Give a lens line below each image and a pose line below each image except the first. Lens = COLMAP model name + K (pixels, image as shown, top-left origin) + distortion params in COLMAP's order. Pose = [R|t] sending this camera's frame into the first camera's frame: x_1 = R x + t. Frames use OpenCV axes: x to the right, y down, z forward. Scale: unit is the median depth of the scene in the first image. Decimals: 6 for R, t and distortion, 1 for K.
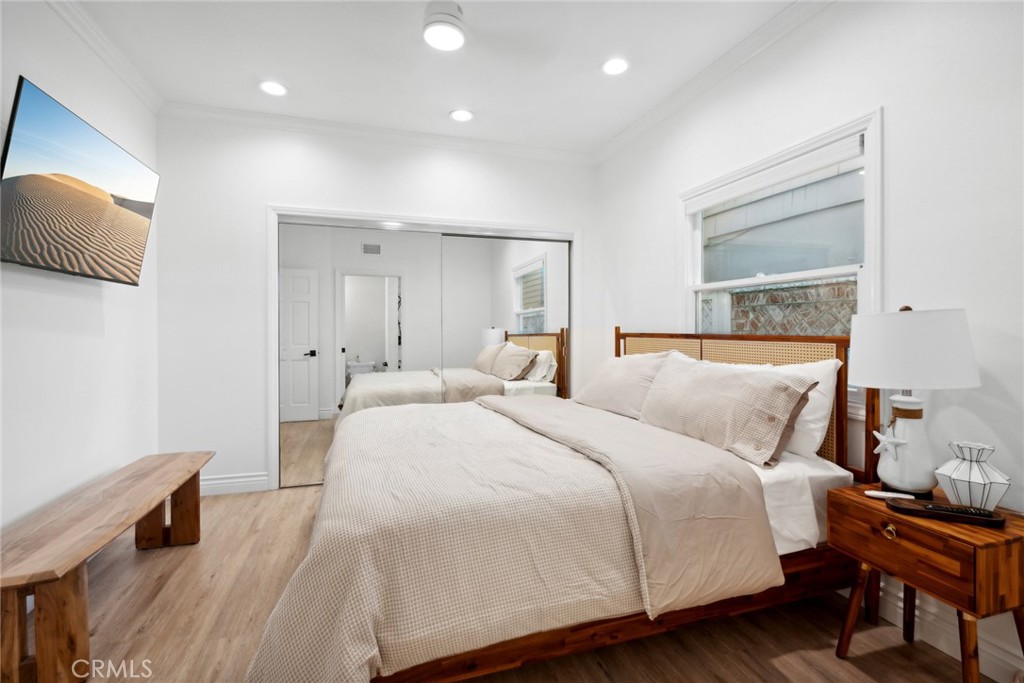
lens RADIAL K [[476.5, 0, 514.2], [0, 476.5, 332.3], [0, 0, 1]] dist [0.003708, 0.000765]
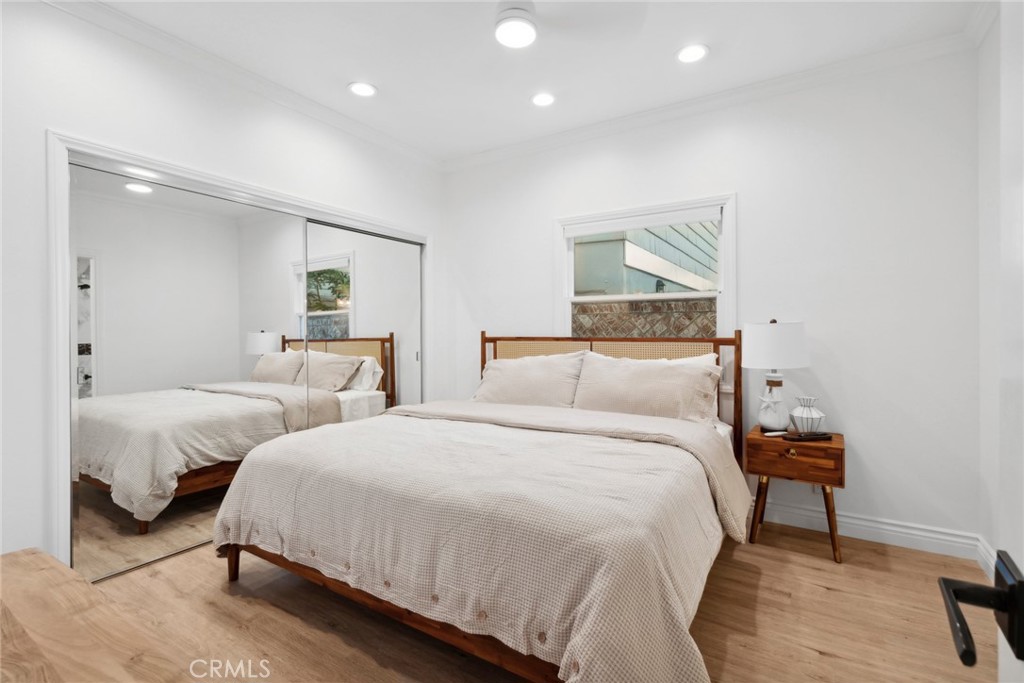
lens RADIAL K [[476.5, 0, 514.2], [0, 476.5, 332.3], [0, 0, 1]] dist [0.003708, 0.000765]
pose [[0.762817, 0.000257, 0.646615, -0.454899], [0.005985, 0.999954, -0.007459, -0.000957], [-0.646587, 0.009560, 0.762780, 0.152418]]
